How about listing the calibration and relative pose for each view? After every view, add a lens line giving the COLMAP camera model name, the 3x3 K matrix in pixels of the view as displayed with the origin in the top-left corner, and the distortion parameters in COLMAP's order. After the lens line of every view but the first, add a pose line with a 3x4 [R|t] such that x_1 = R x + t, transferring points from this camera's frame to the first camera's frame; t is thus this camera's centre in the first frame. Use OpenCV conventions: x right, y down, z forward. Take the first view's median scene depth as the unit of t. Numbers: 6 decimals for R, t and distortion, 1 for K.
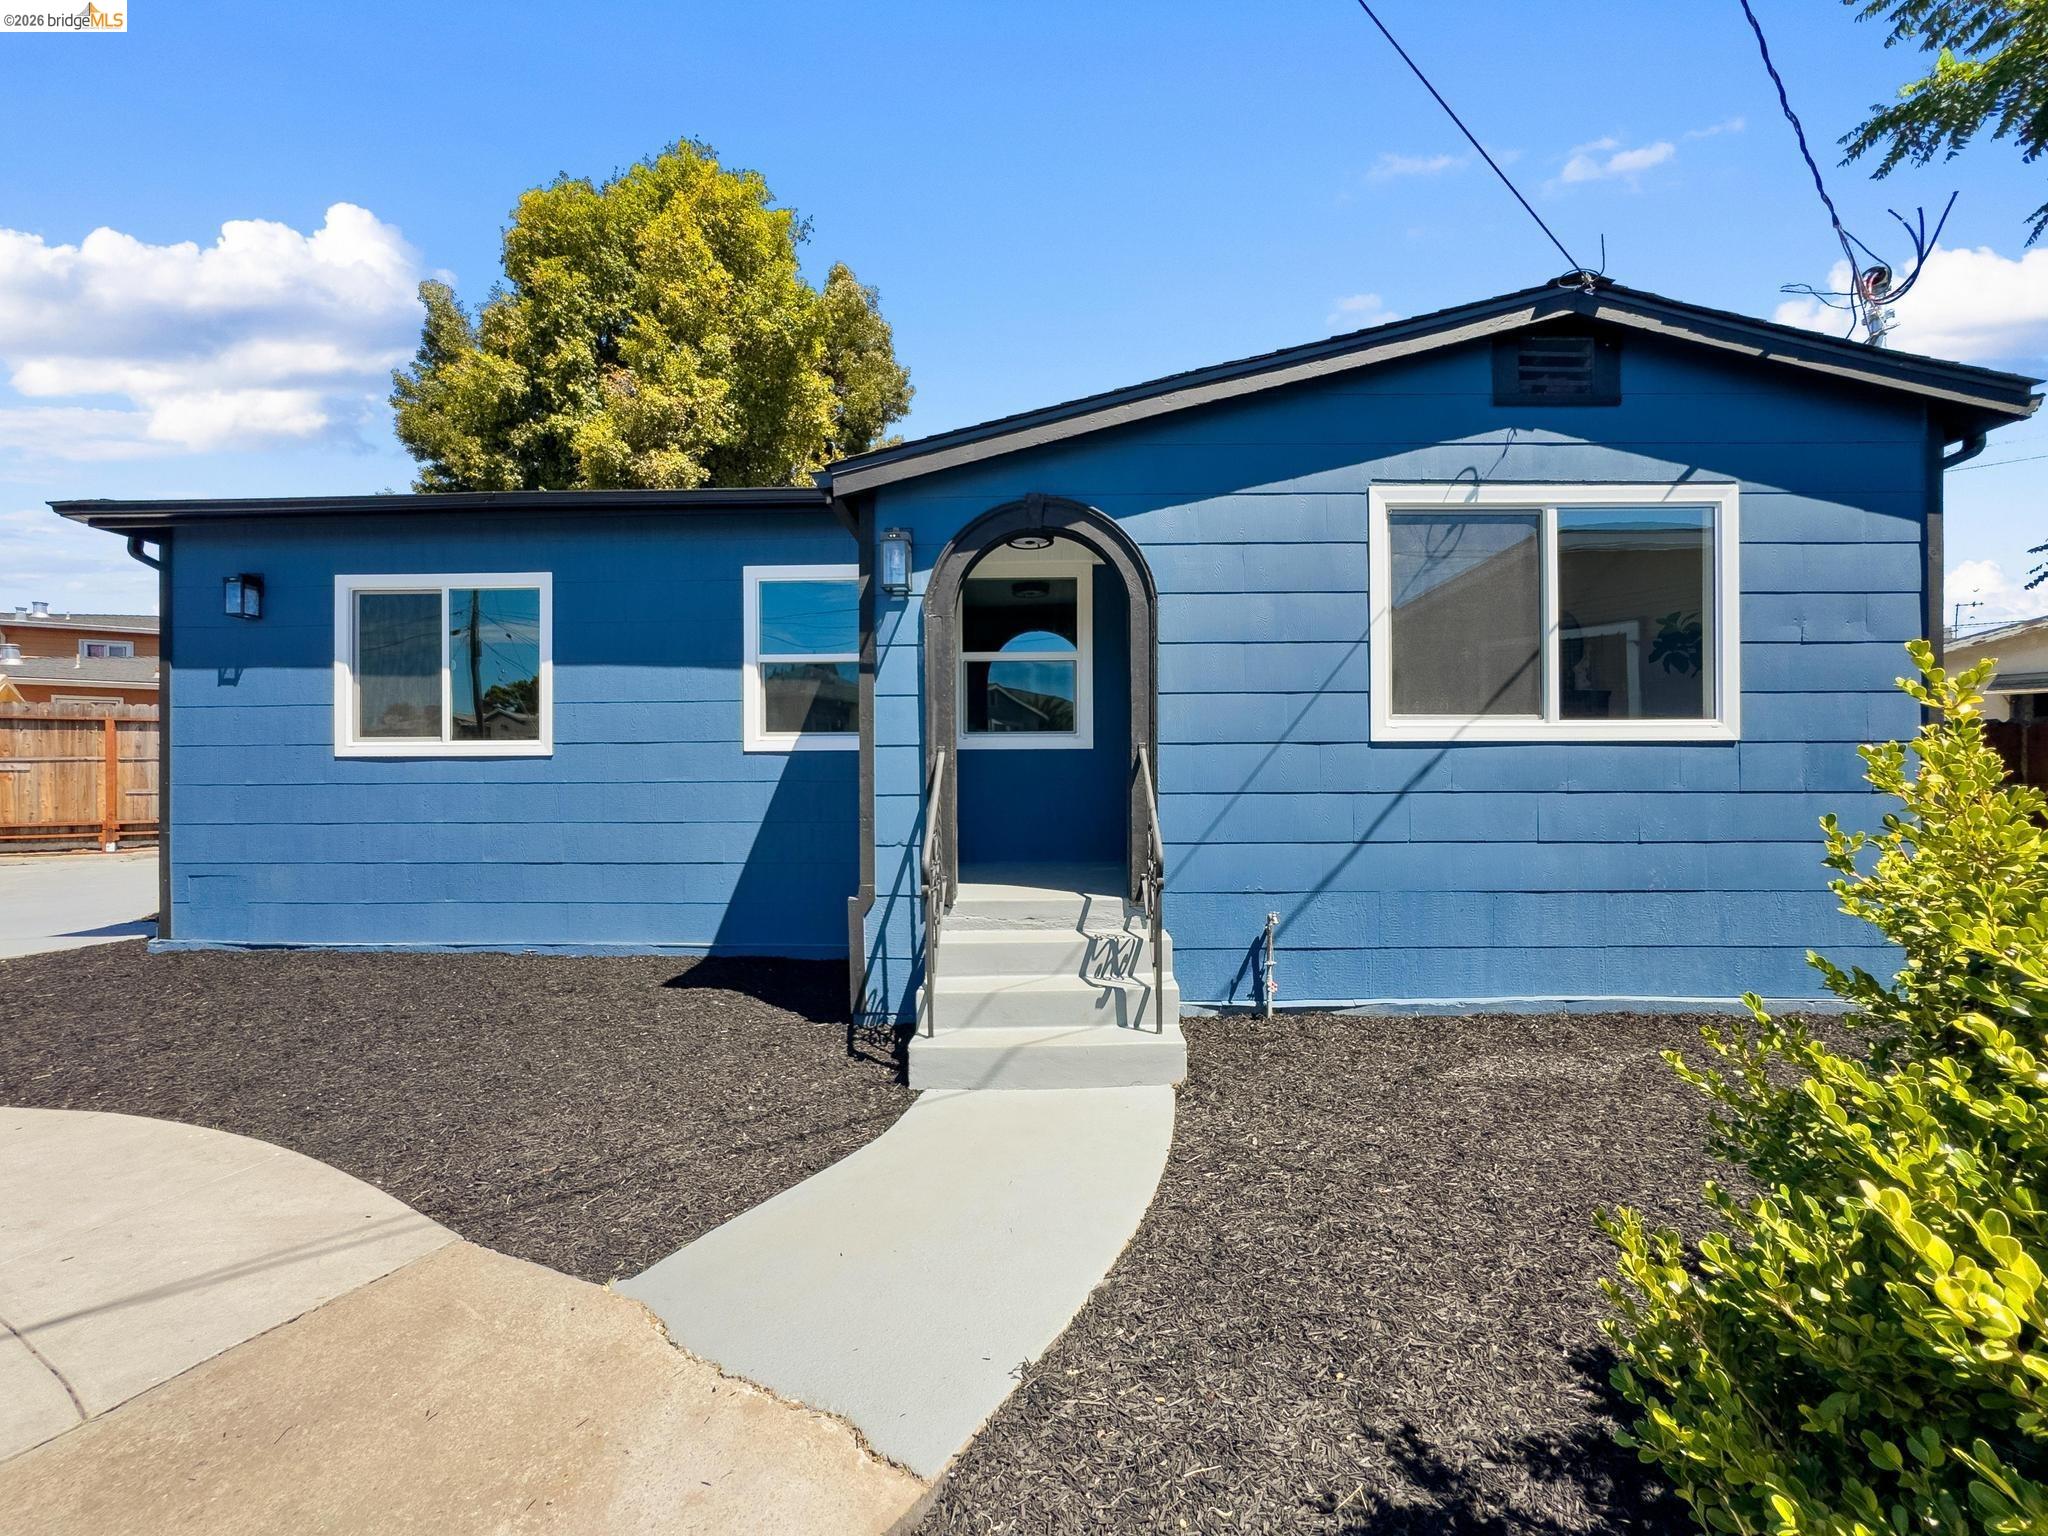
lens RADIAL K [[853.8, 0, 1024.0], [0, 853.8, 768.0], [0, 0, 1]] dist [-0.042622, 0.014838]
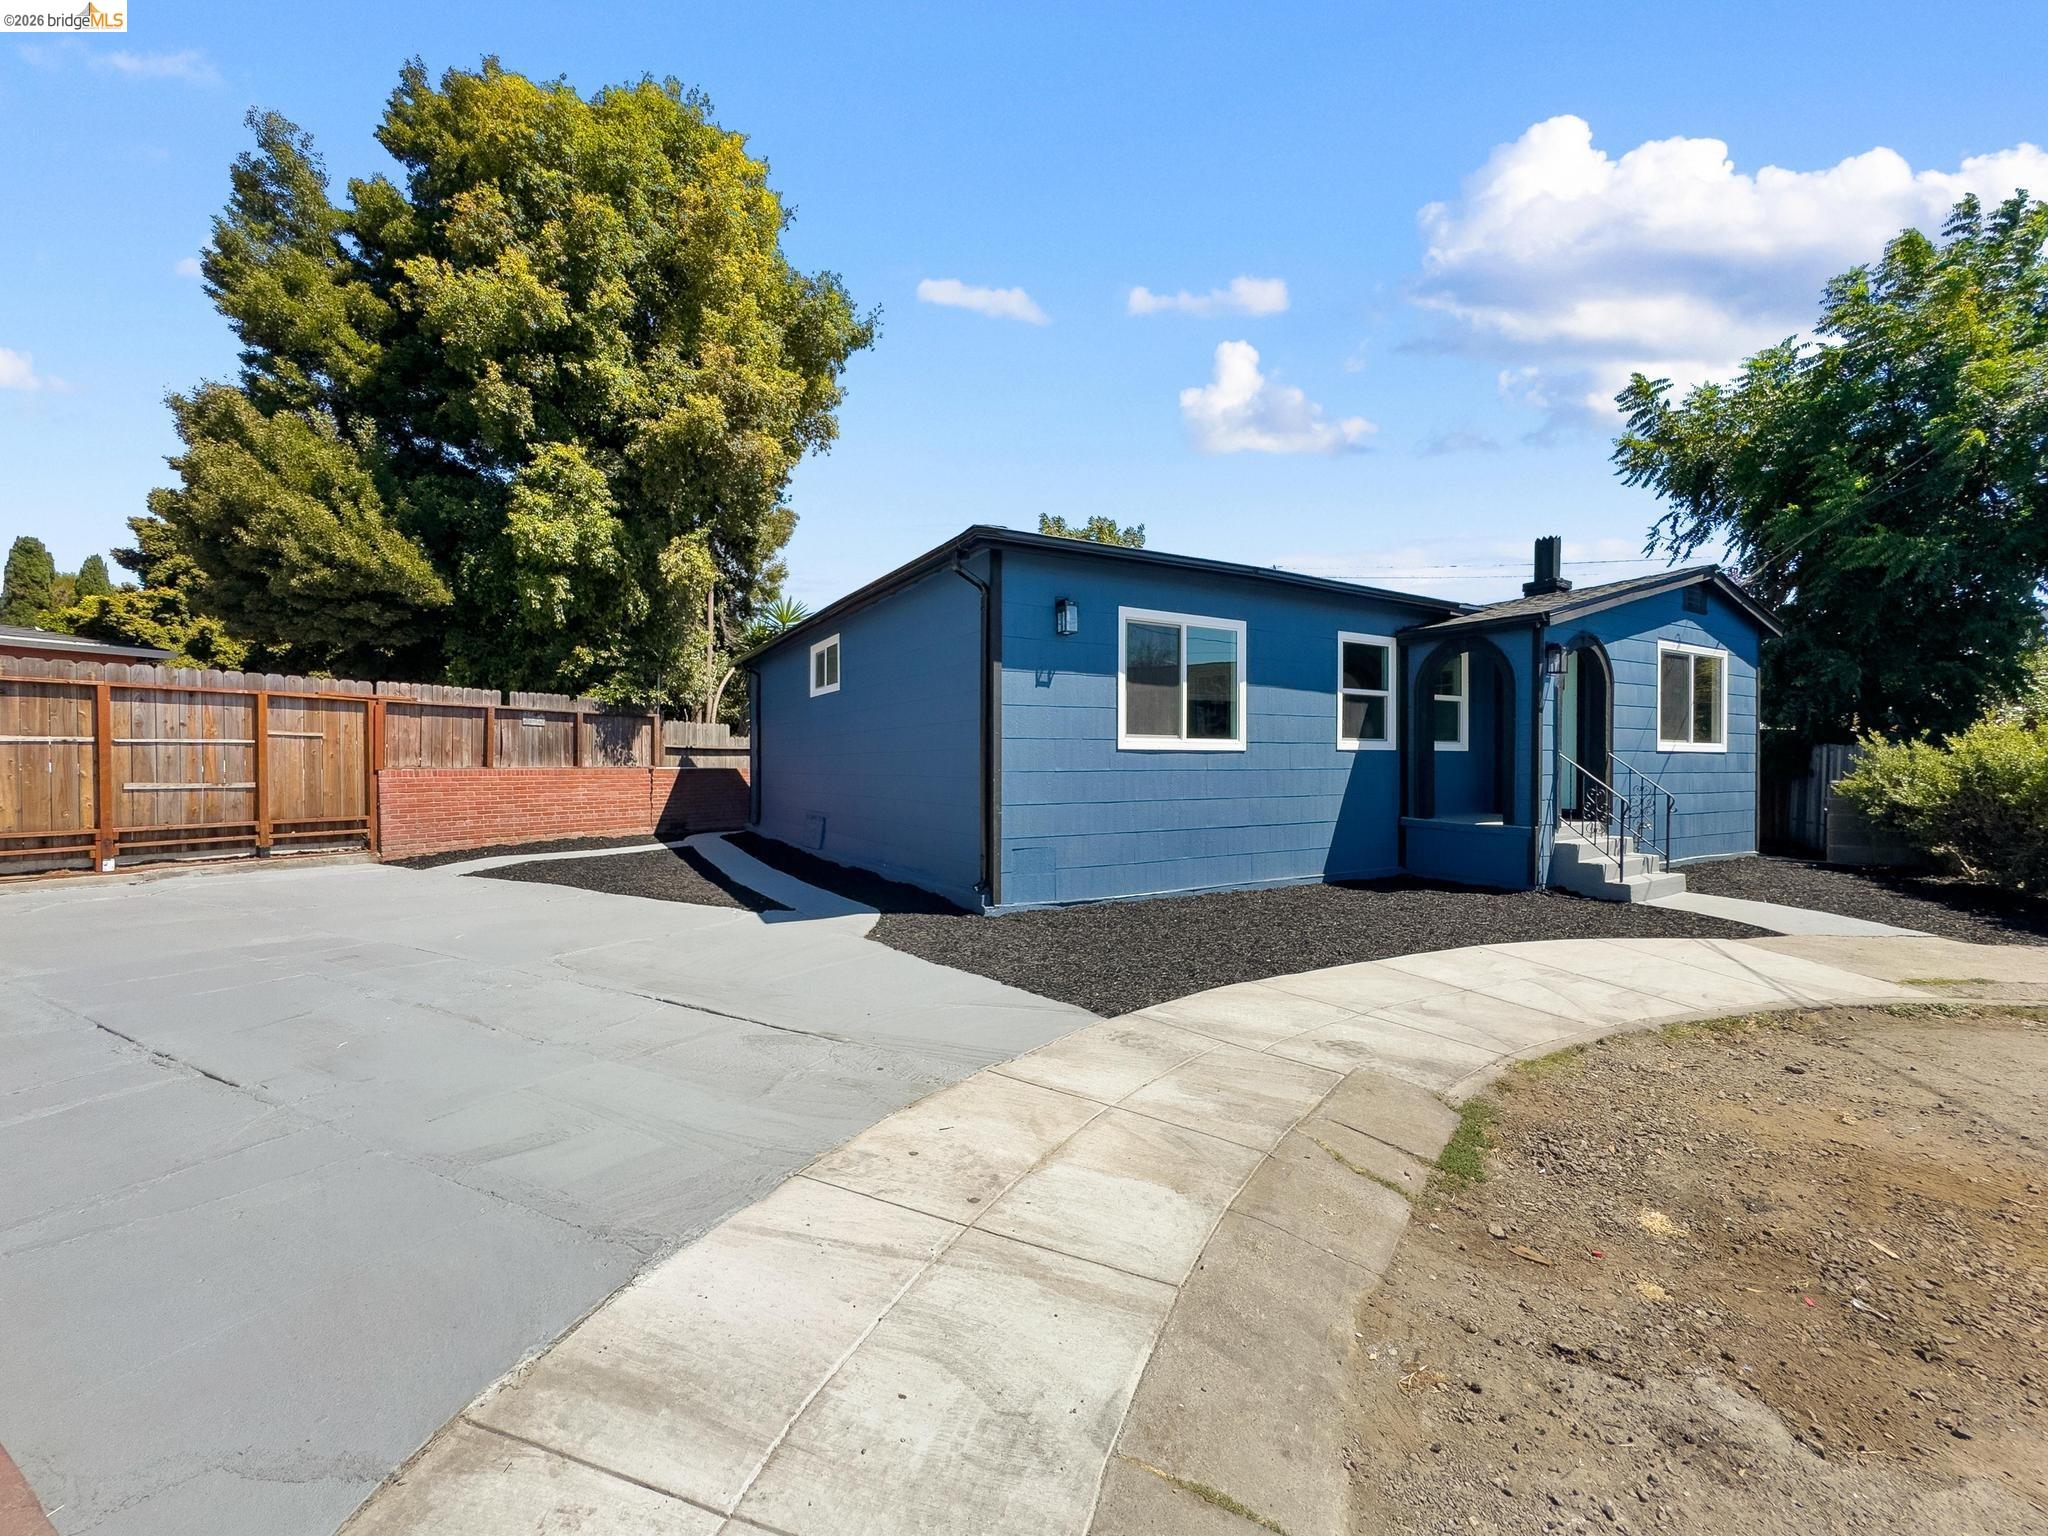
lens RADIAL K [[853.8, 0, 1024.0], [0, 853.8, 768.0], [0, 0, 1]] dist [-0.042622, 0.014838]
pose [[0.851326, 0.000710, 0.524637, -1.634255], [-0.005278, 0.999960, 0.007211, 0.006236], [-0.524611, -0.008908, 0.851296, -0.029743]]
